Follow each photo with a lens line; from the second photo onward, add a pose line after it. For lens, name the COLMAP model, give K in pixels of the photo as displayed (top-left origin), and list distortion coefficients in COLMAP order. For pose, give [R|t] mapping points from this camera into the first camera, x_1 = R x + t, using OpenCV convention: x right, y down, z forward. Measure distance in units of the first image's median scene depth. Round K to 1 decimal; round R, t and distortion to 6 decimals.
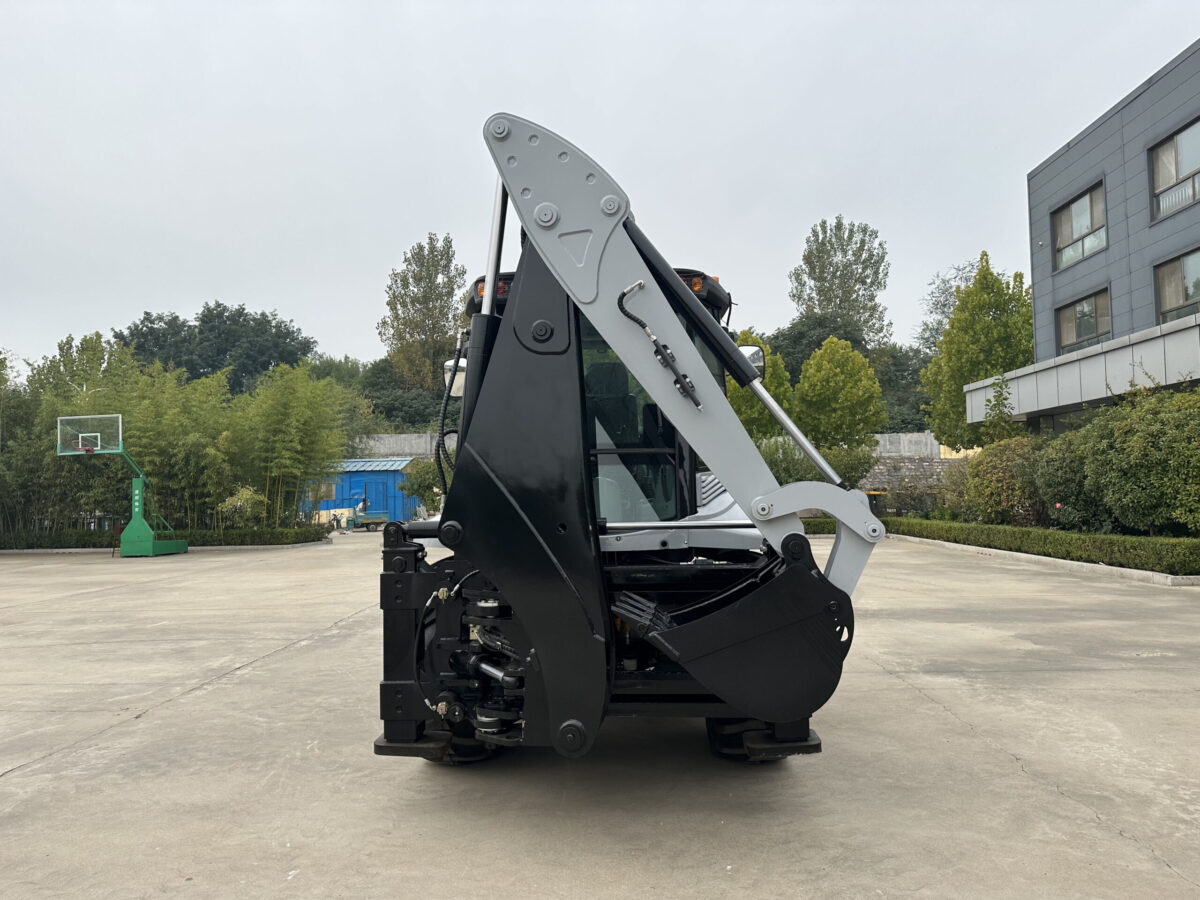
lens RADIAL K [[823.1, 0, 592.7], [0, 823.1, 448.9], [0, 0, 1]] dist [0.008720, -0.004043]
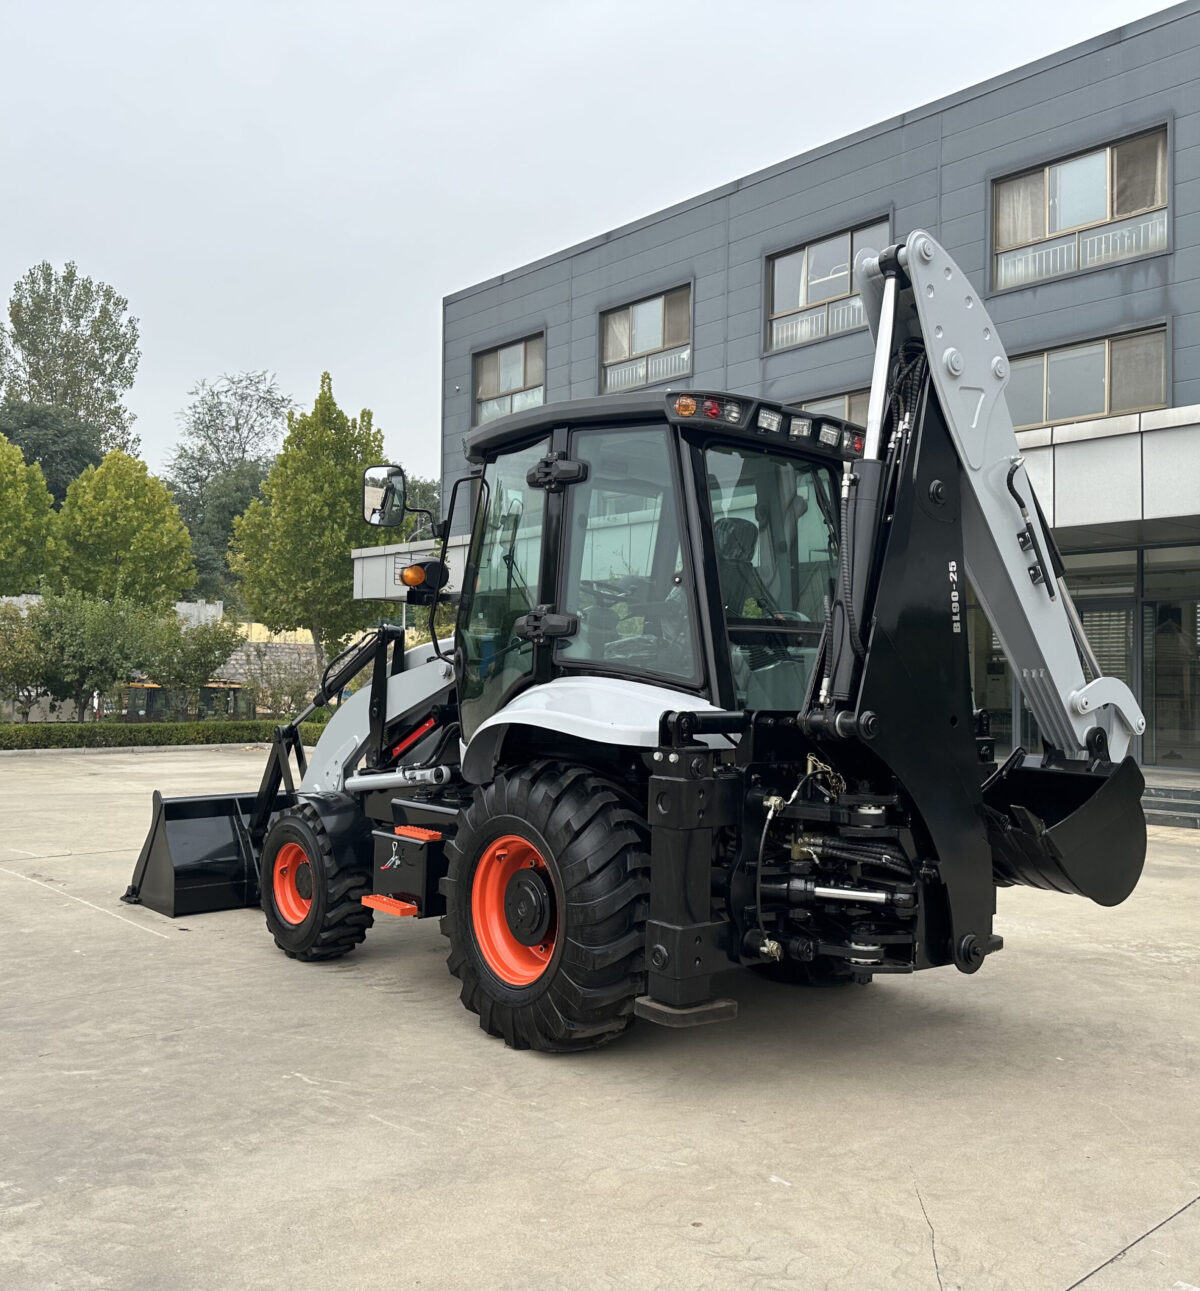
lens RADIAL K [[1185.6, 0, 606.8], [0, 1185.6, 634.6], [0, 0, 1]] dist [0.025018, -0.022876]
pose [[0.714646, 0.059986, 0.696910, -0.814963], [-0.066387, 0.997635, -0.017795, 0.034903], [-0.696329, -0.033549, 0.716938, 0.231078]]
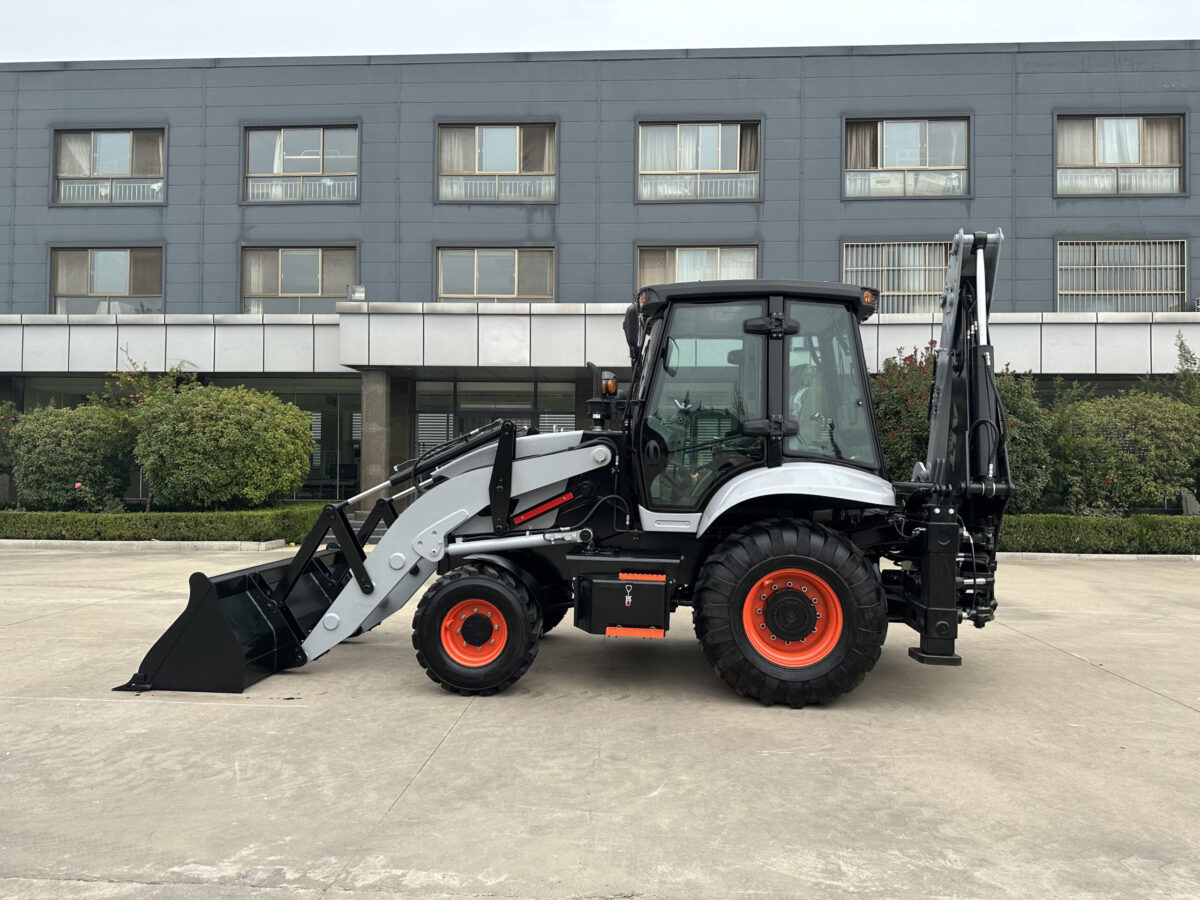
lens RADIAL K [[829.0, 0, 600.0], [0, 829.0, 450.0], [0, 0, 1]] dist [0.041175, -0.045301]
pose [[0.034775, 0.047229, 0.998279, -1.214994], [-0.065956, 0.996814, -0.044862, 0.102941], [-0.997216, -0.064283, 0.037779, 1.172837]]
